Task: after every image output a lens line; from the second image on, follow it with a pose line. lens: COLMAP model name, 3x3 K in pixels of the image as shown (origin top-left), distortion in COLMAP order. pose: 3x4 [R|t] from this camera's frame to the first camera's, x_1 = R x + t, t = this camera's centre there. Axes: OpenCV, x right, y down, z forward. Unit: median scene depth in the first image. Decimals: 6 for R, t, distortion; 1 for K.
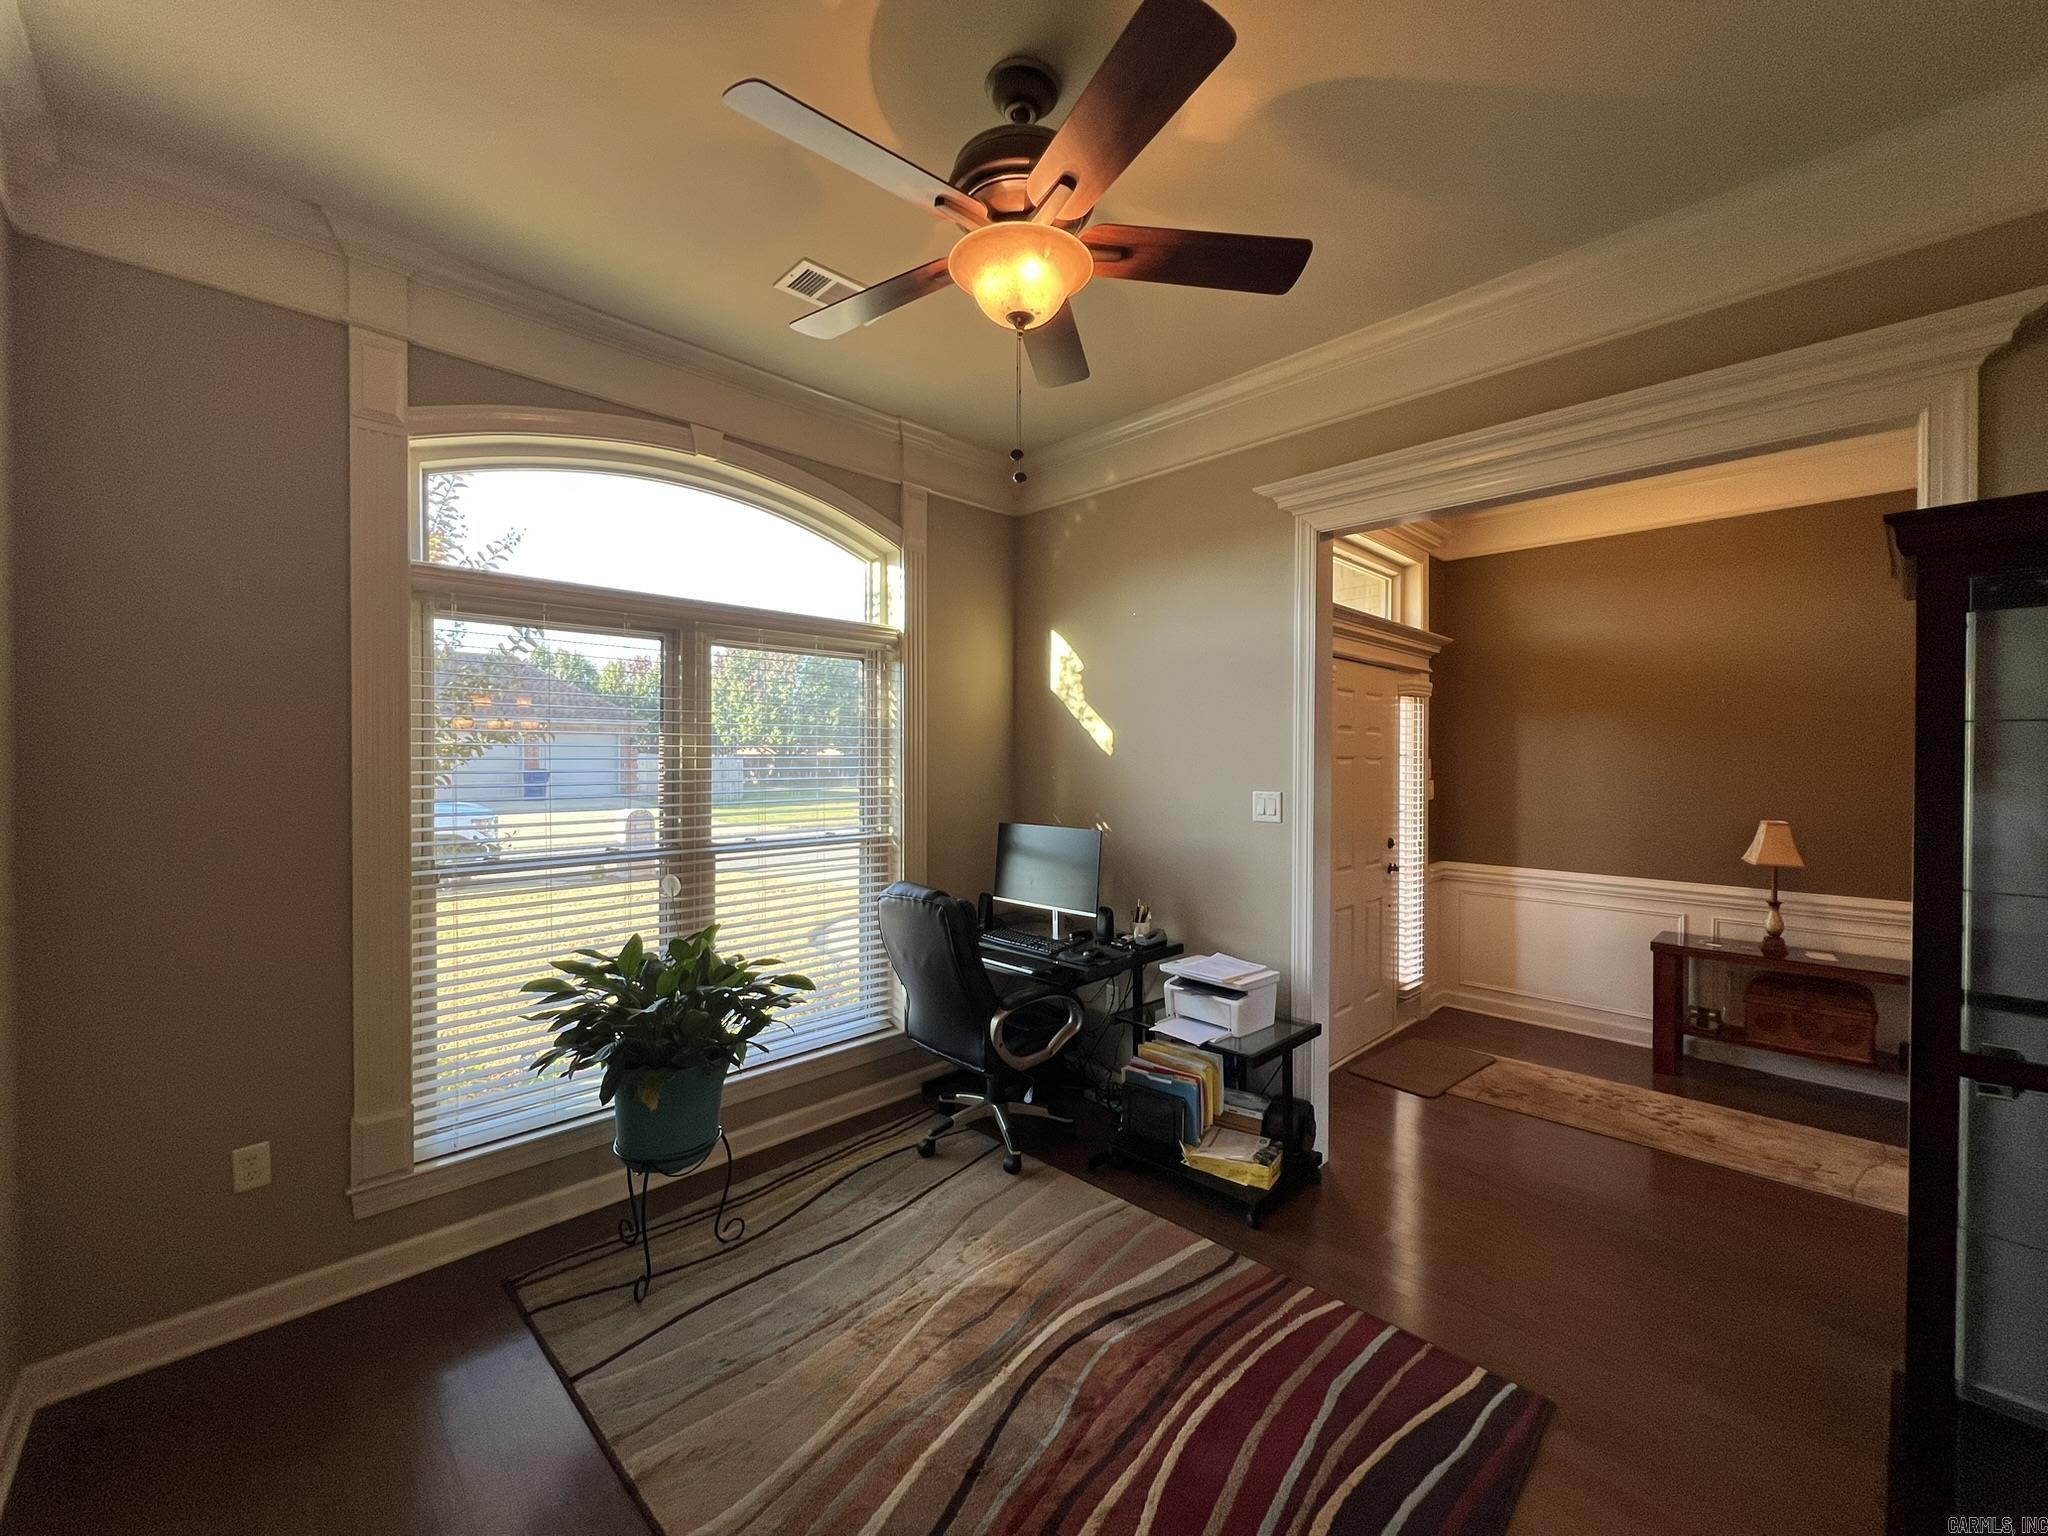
lens RADIAL K [[818.0, 0, 1005.0], [0, 818.0, 758.2], [0, 0, 1]] dist [-0.004064, 0.001513]
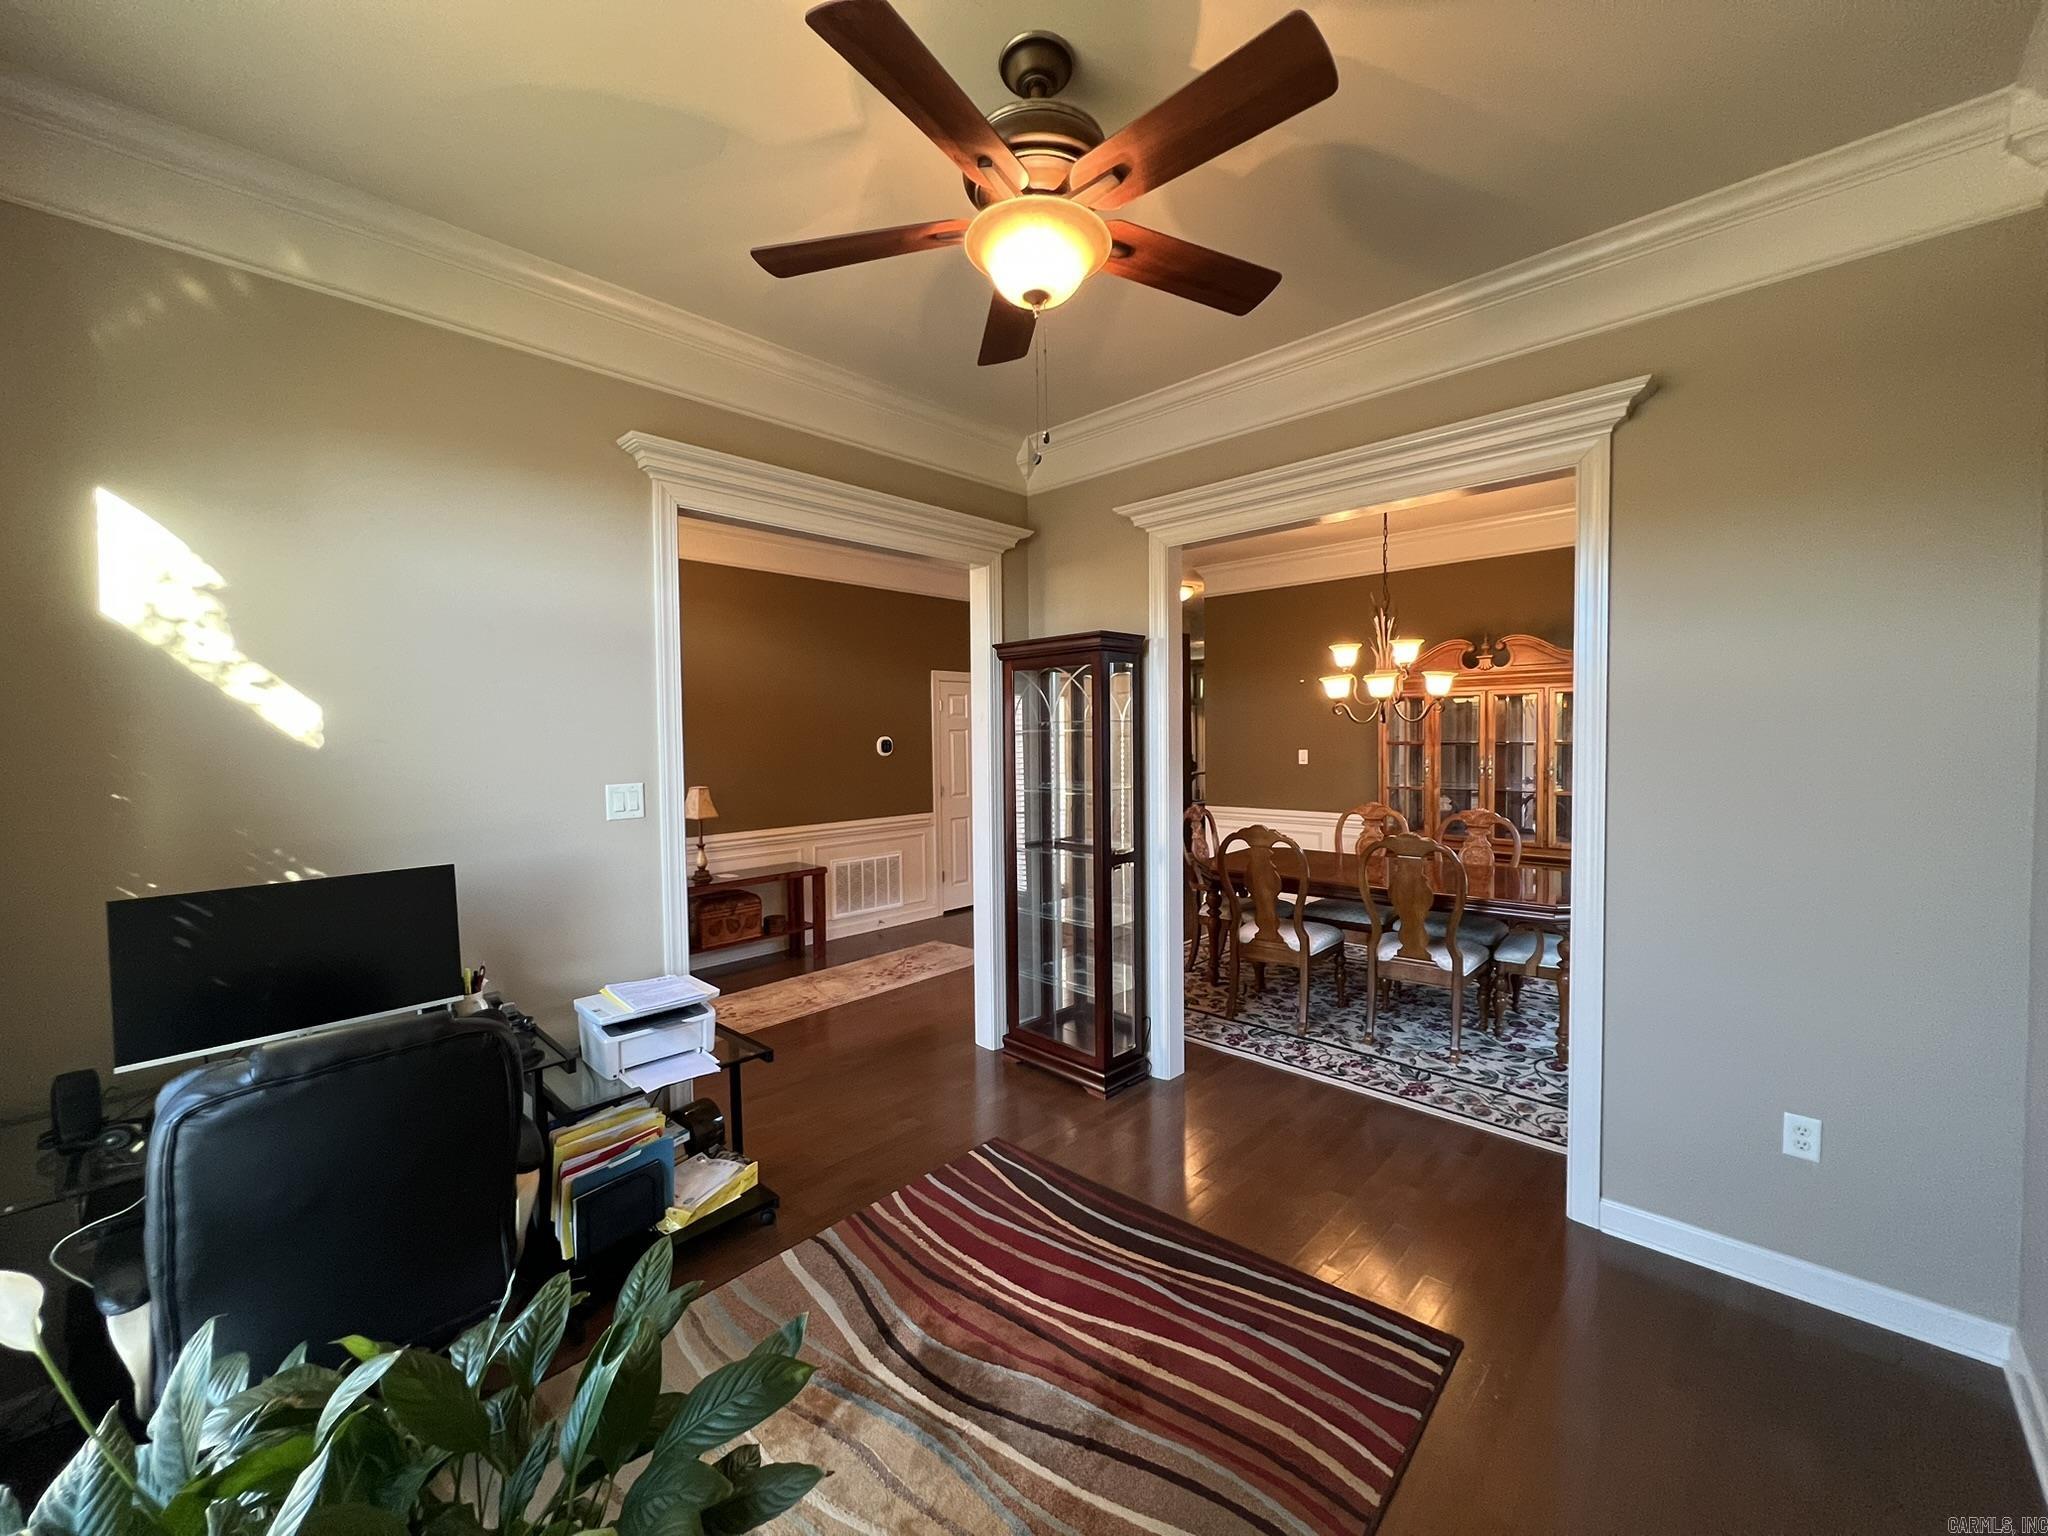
lens RADIAL K [[818.0, 0, 1031.4], [0, 818.0, 759.0], [0, 0, 1]] dist [-0.004064, 0.001513]
pose [[-0.052975, -0.032651, 0.998062, -0.577746], [0.017661, 0.999278, 0.033628, -0.008293], [-0.998440, 0.019408, -0.052360, 0.625763]]
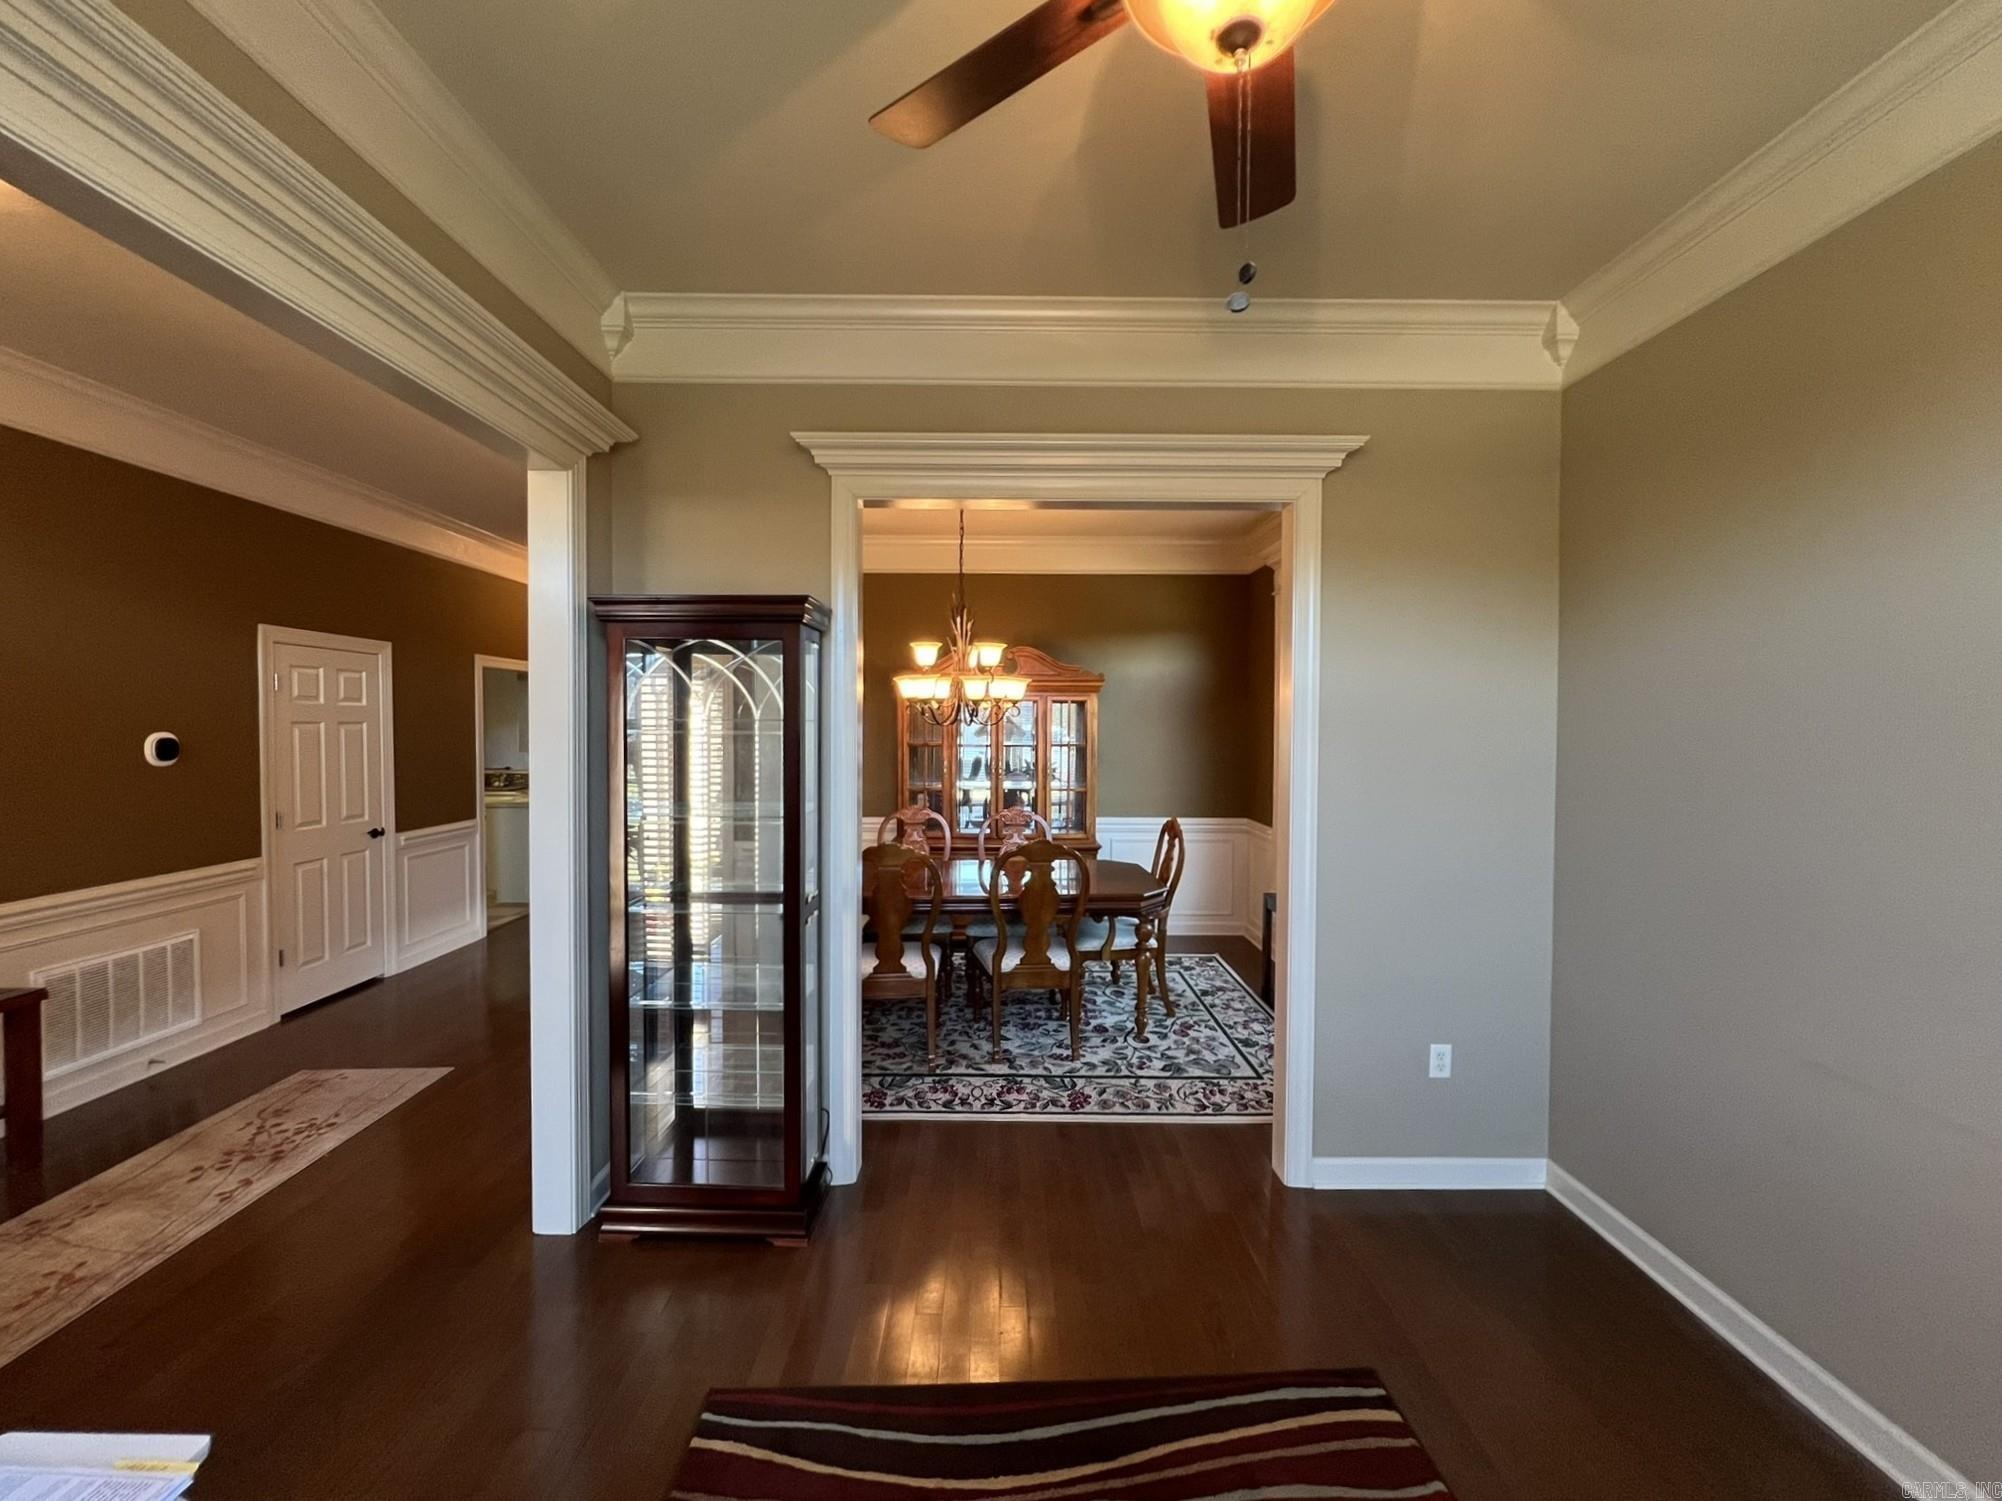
lens RADIAL K [[799.6, 0, 999.7], [0, 799.6, 742.1], [0, 0, 1]] dist [-0.004064, 0.001513]
pose [[-0.729129, -0.015985, 0.684190, -0.144967], [-0.002315, 0.999779, 0.020891, -0.015118], [-0.684373, 0.013648, -0.729005, 0.911336]]
